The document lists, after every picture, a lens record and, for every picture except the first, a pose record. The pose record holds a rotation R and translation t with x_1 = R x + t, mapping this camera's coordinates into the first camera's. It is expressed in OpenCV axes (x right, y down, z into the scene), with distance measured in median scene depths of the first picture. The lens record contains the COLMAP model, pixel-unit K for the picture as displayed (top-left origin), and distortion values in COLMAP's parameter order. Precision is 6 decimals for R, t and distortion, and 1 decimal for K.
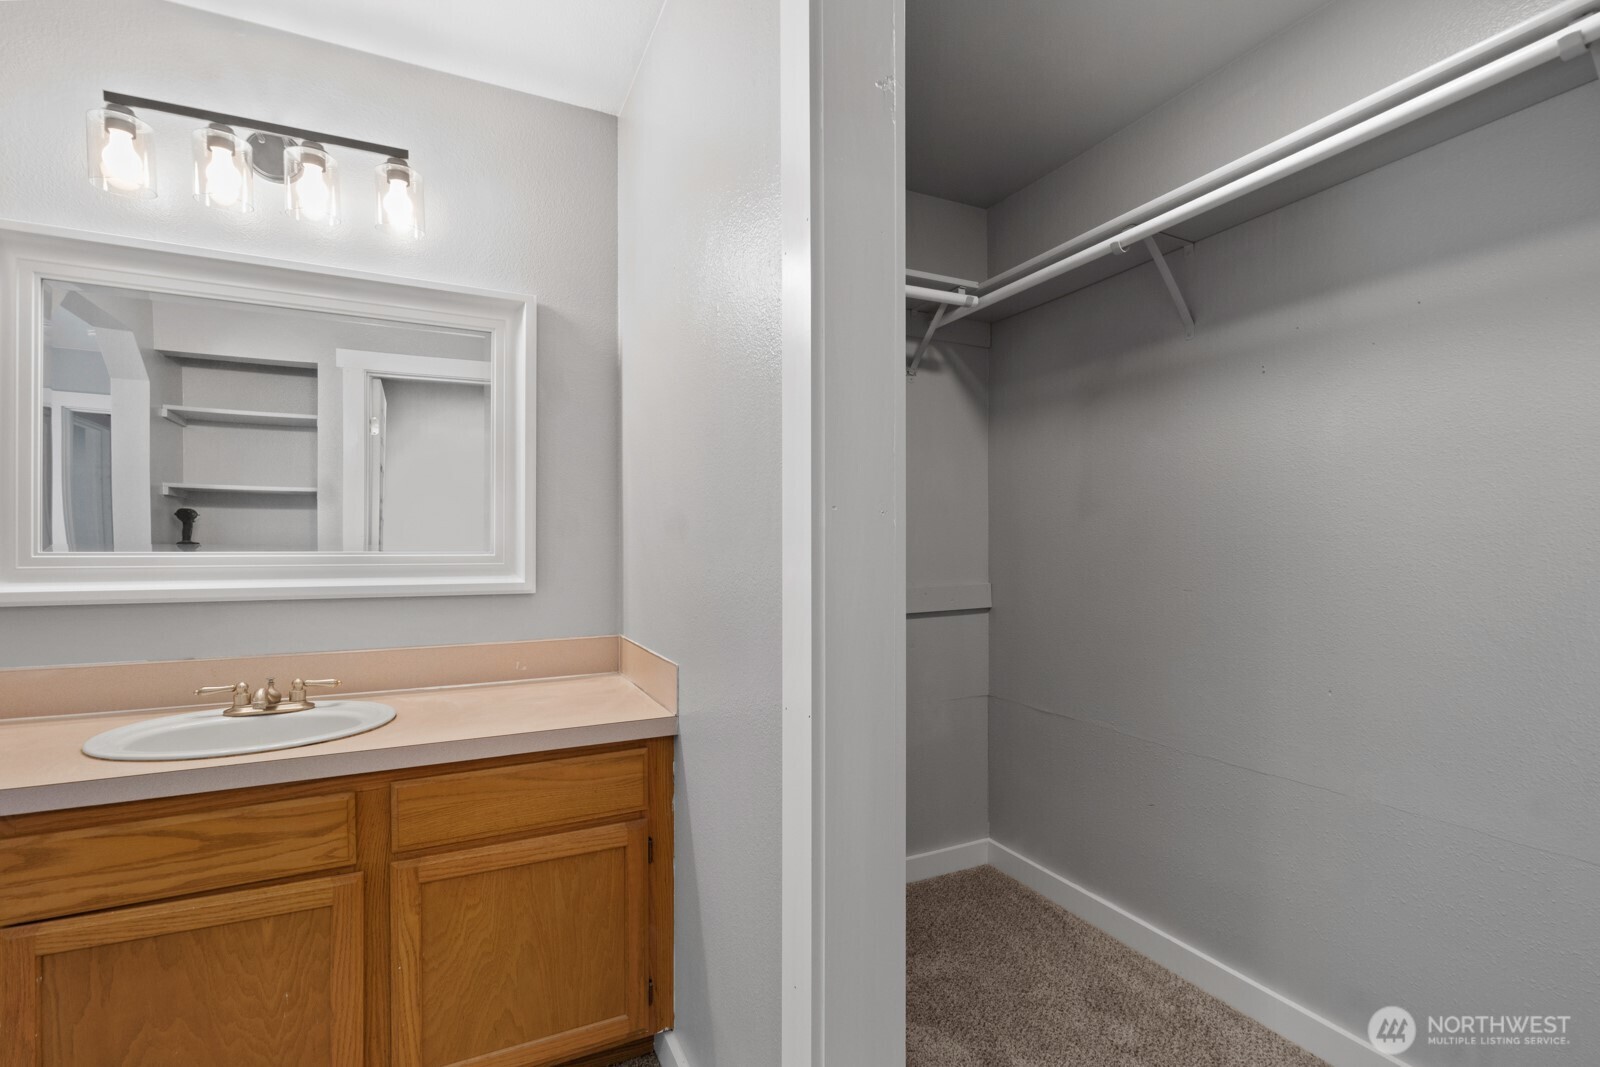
lens RADIAL K [[722.0, 0, 802.3], [0, 722.0, 544.4], [0, 0, 1]] dist [-0.003173, 0.000095]
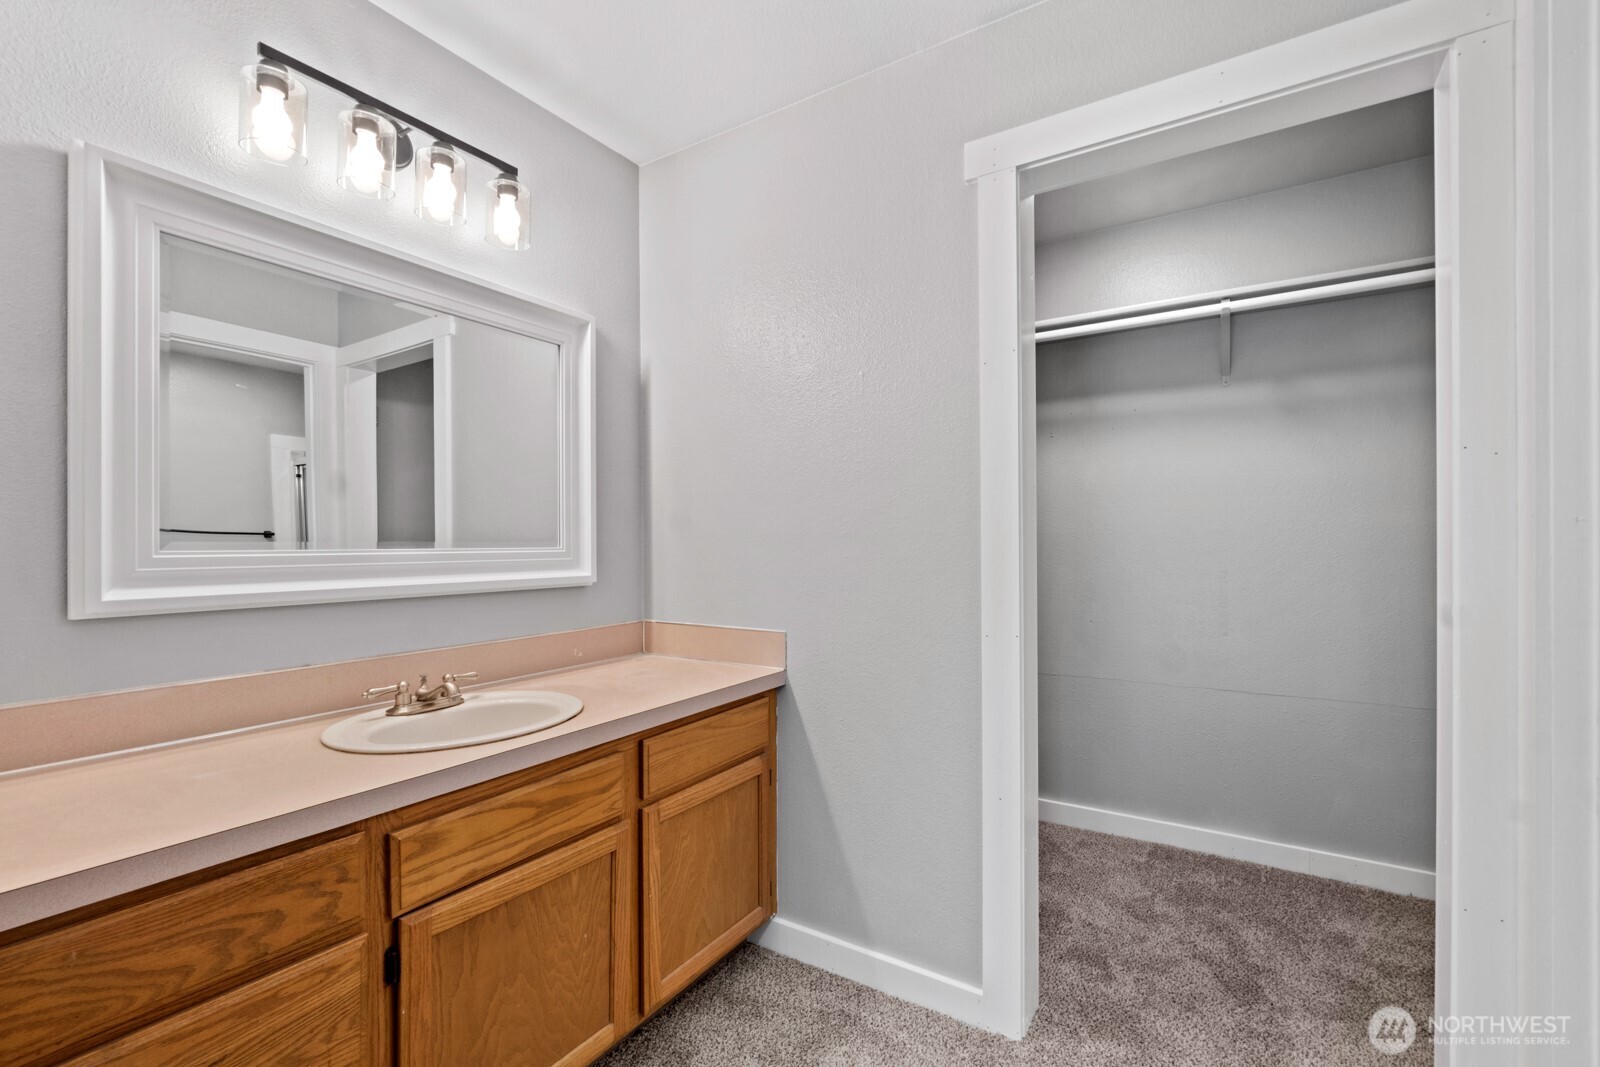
lens RADIAL K [[722.0, 0, 791.5], [0, 722.0, 536.7], [0, 0, 1]] dist [-0.003173, 0.000095]
pose [[0.848579, -0.001872, 0.529066, -0.968378], [0.005376, 0.999973, -0.005084, 0.001957], [-0.529042, 0.007158, 0.848566, -0.135146]]
